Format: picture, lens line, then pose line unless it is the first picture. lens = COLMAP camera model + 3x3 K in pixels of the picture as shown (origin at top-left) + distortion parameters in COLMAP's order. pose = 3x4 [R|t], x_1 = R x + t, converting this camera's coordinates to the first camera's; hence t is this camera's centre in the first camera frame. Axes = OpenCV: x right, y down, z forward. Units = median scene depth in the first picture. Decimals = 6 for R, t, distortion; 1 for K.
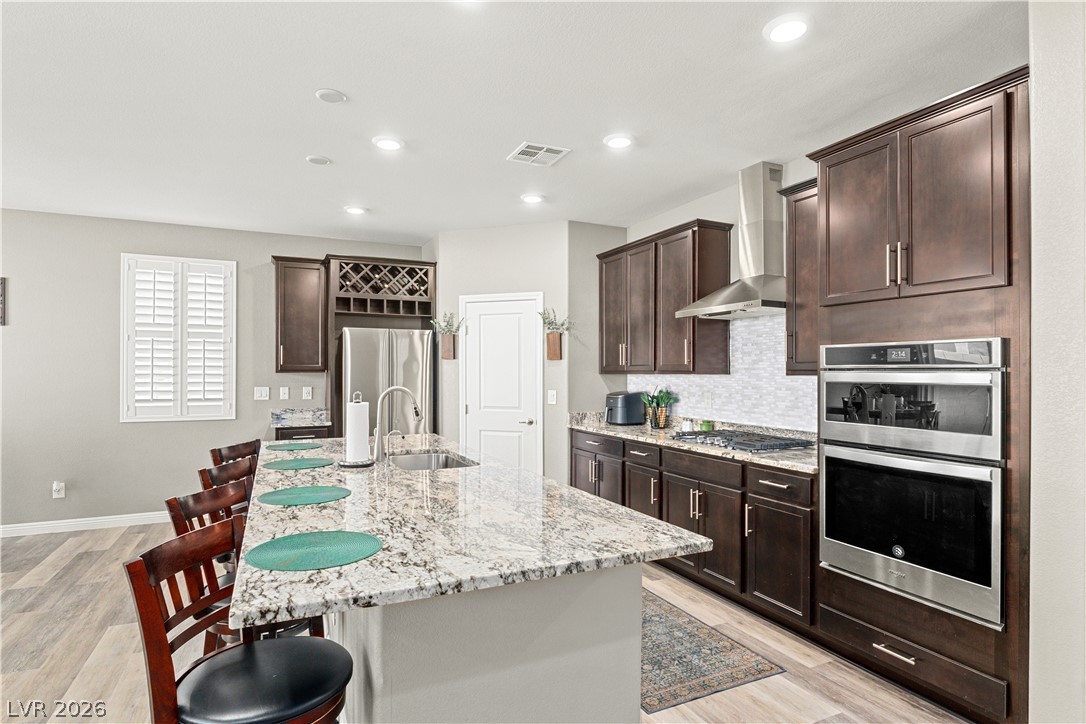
lens RADIAL K [[566.6, 0, 538.8], [0, 566.6, 369.2], [0, 0, 1]] dist [-0.003698, -0.001064]
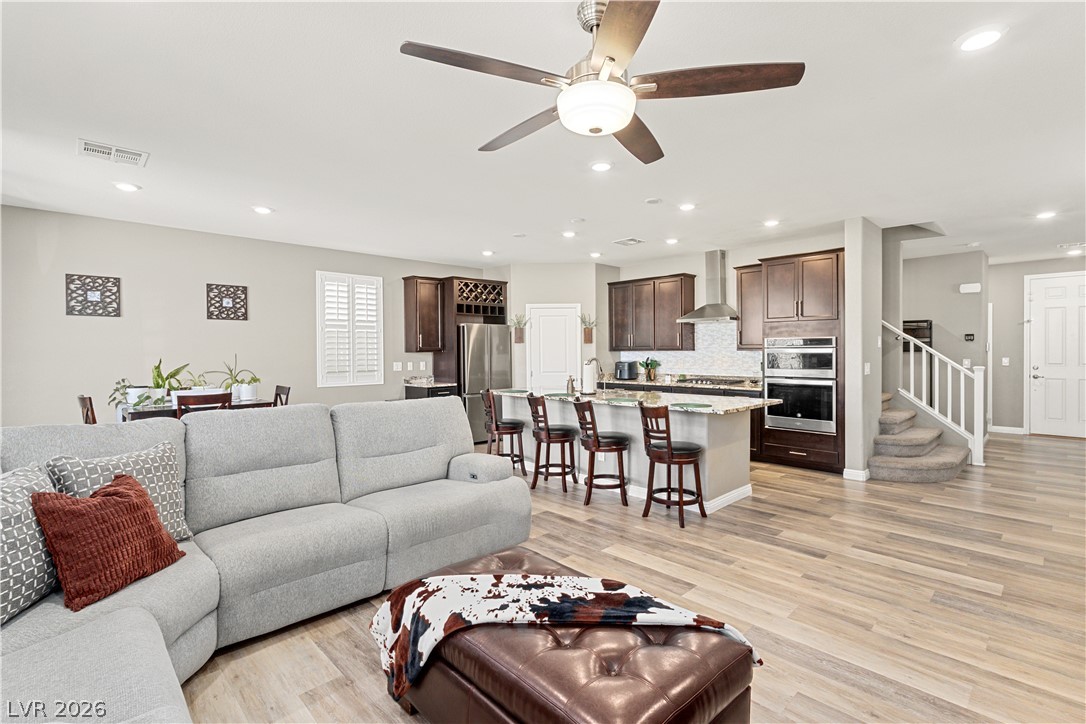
lens RADIAL K [[501.1, 0, 543.2], [0, 501.1, 354.9], [0, 0, 1]] dist [0.008807, -0.001669]
pose [[0.944264, -0.010650, 0.329018, -0.777396], [0.006734, 0.999892, 0.013039, -0.003008], [-0.329121, -0.010097, 0.944234, -0.512748]]
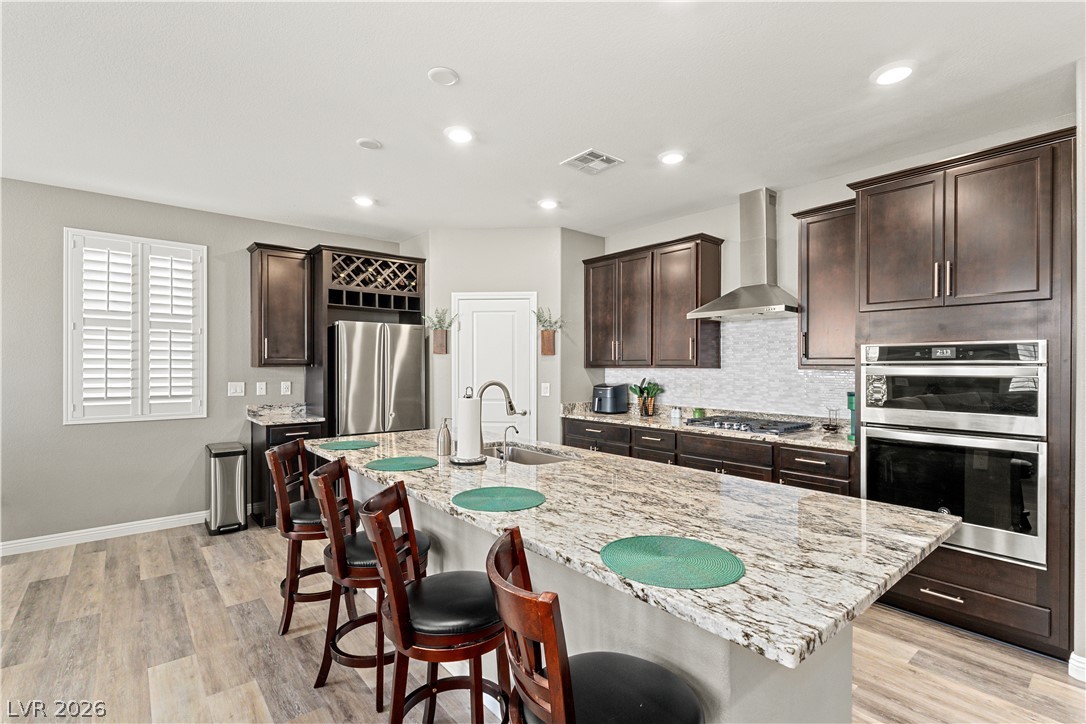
lens RADIAL K [[501.1, 0, 540.2], [0, 501.1, 367.5], [0, 0, 1]] dist [0.008807, -0.001669]
pose [[0.967583, -0.000520, 0.252552, -0.294654], [-0.001541, 0.999967, 0.007964, -0.000349], [-0.252547, -0.008095, 0.967551, 0.096309]]
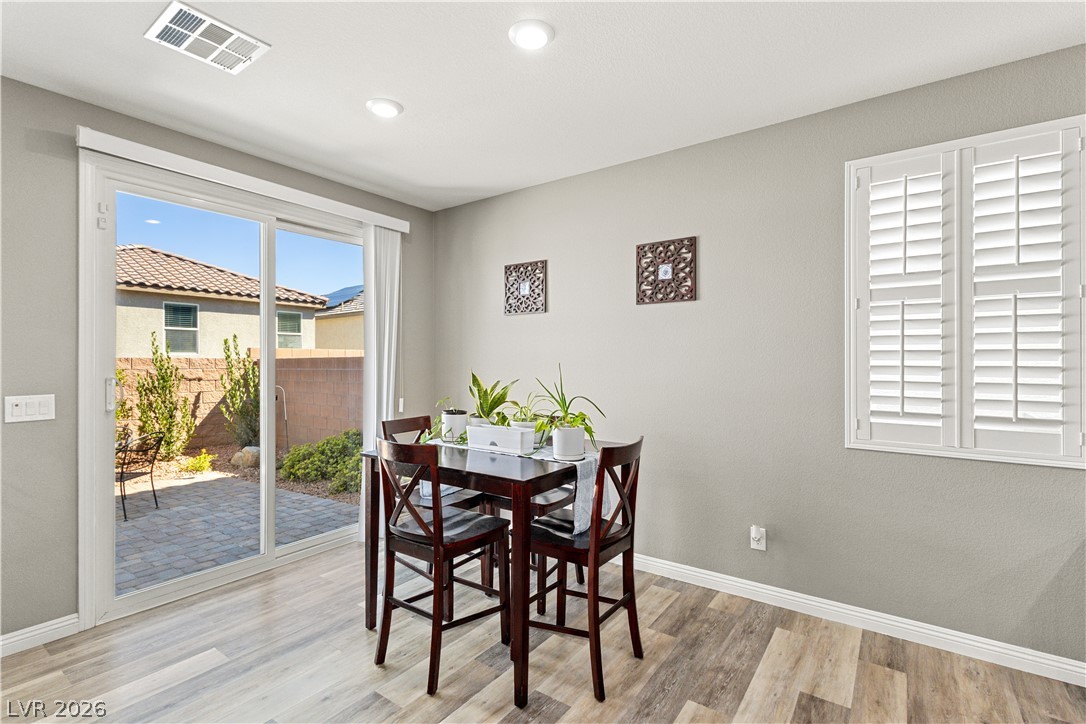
lens RADIAL K [[501.1, 0, 542.0], [0, 501.1, 358.6], [0, 0, 1]] dist [0.008807, -0.001669]
pose [[0.487765, -0.007801, -0.872940, -0.548299], [0.004083, 0.999970, -0.006654, 0.003532], [0.872965, -0.000319, 0.487782, 0.586393]]
